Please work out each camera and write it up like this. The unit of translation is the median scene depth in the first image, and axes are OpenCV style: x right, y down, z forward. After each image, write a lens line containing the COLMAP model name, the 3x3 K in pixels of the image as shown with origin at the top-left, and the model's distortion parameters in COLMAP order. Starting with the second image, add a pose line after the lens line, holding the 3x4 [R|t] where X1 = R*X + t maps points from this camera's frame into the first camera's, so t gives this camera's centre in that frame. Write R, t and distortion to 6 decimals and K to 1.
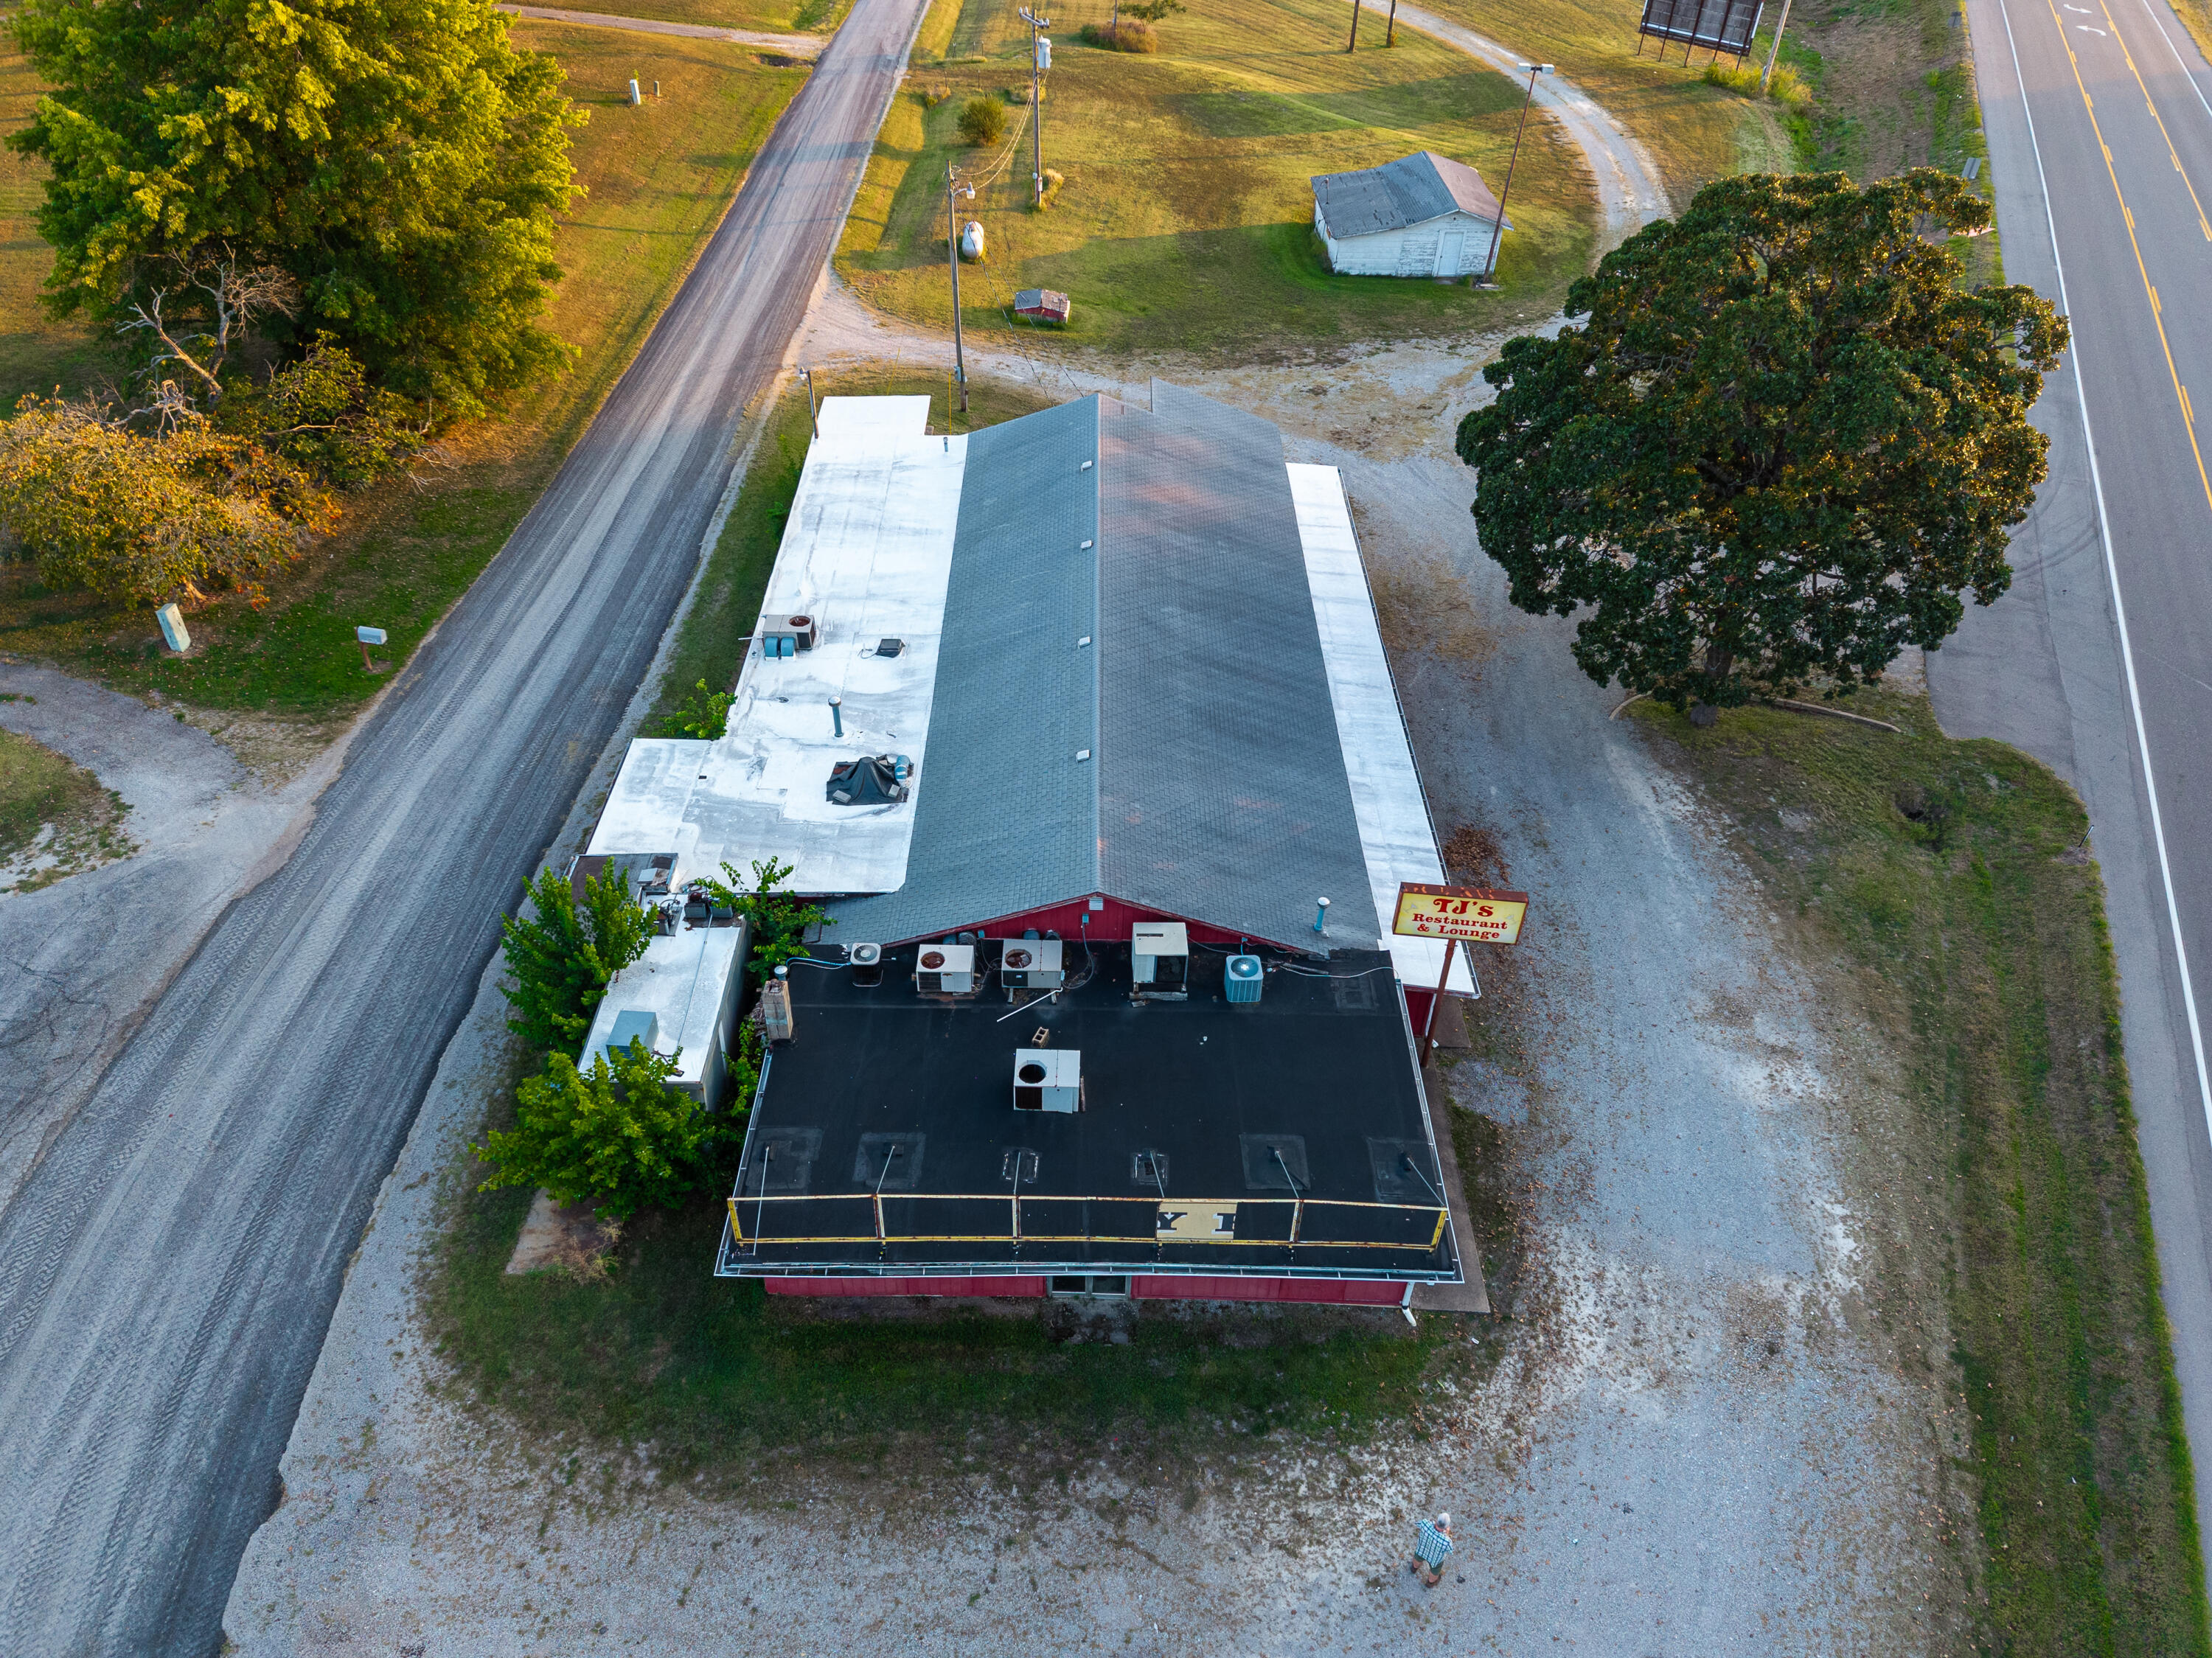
lens RADIAL K [[1510.2, 0, 1117.2], [0, 1510.2, 809.3], [0, 0, 1]] dist [0.098681, -0.067619]
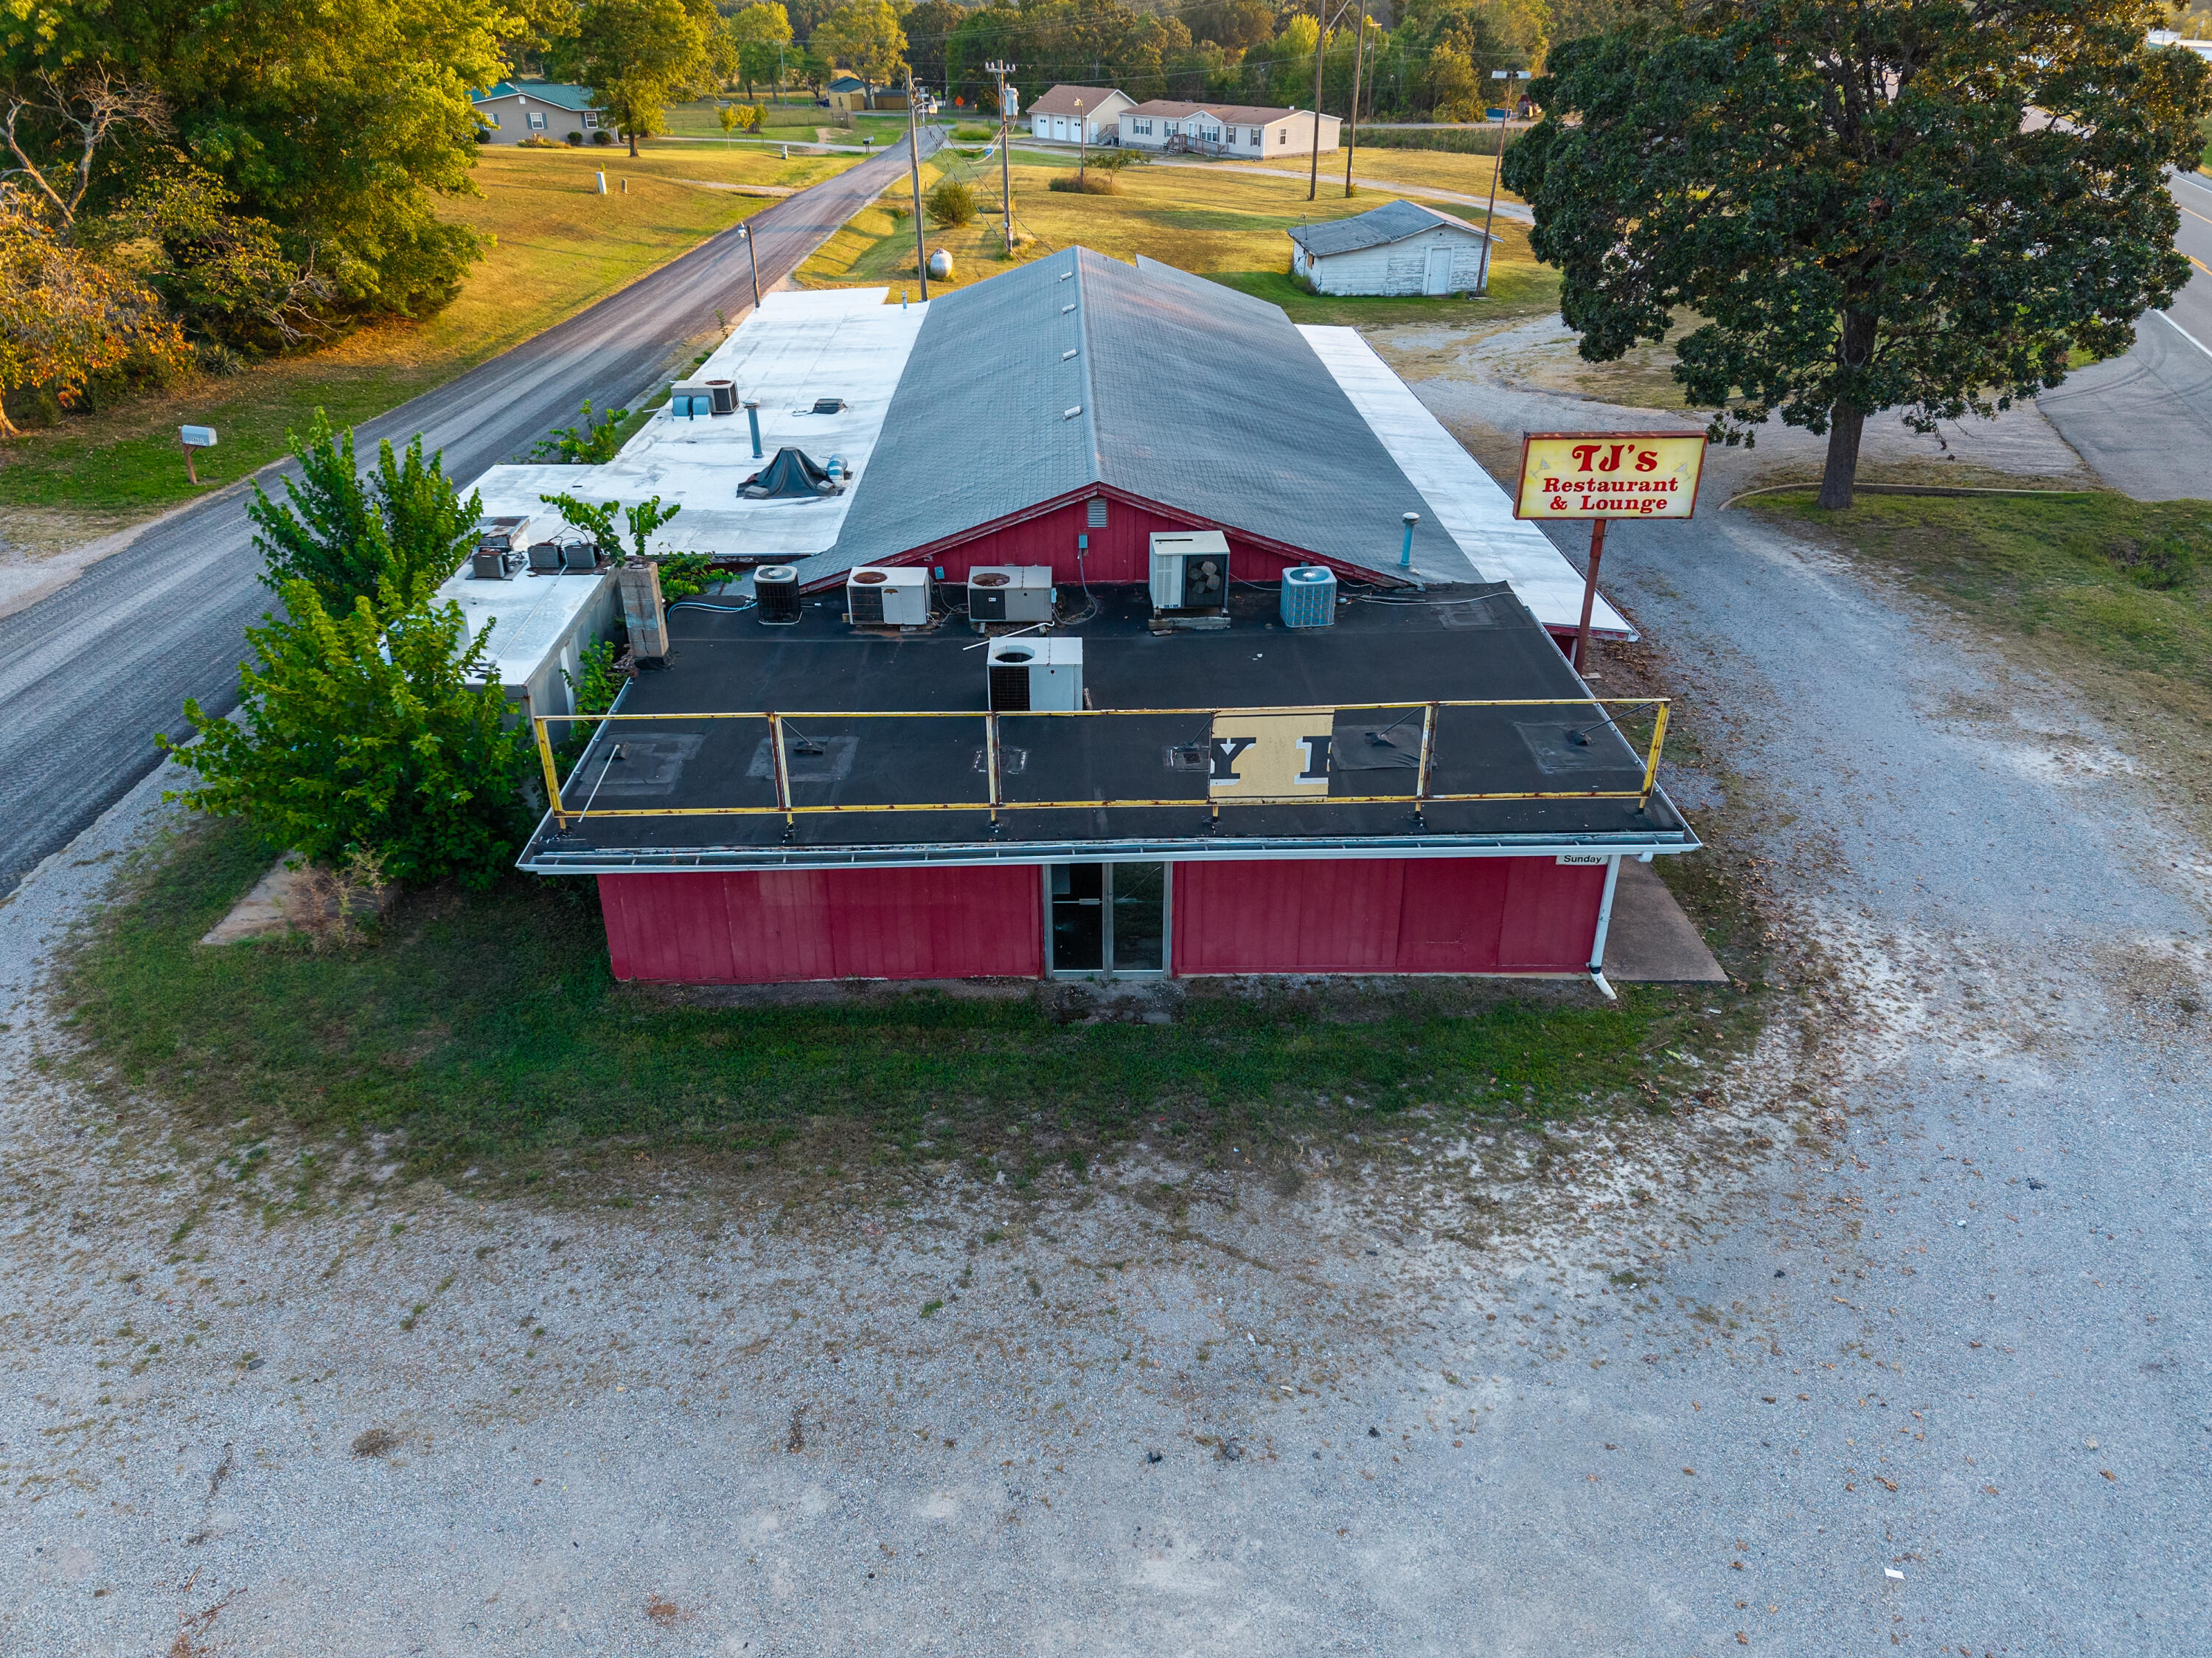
lens RADIAL K [[1510.2, 0, 1097.6], [0, 1510.2, 805.6], [0, 0, 1]] dist [0.098681, -0.067619]
pose [[0.999397, -0.034663, 0.001914, -0.023476], [0.034328, 0.978528, -0.203237, 0.410971], [0.005172, 0.203180, 0.979128, 0.376812]]
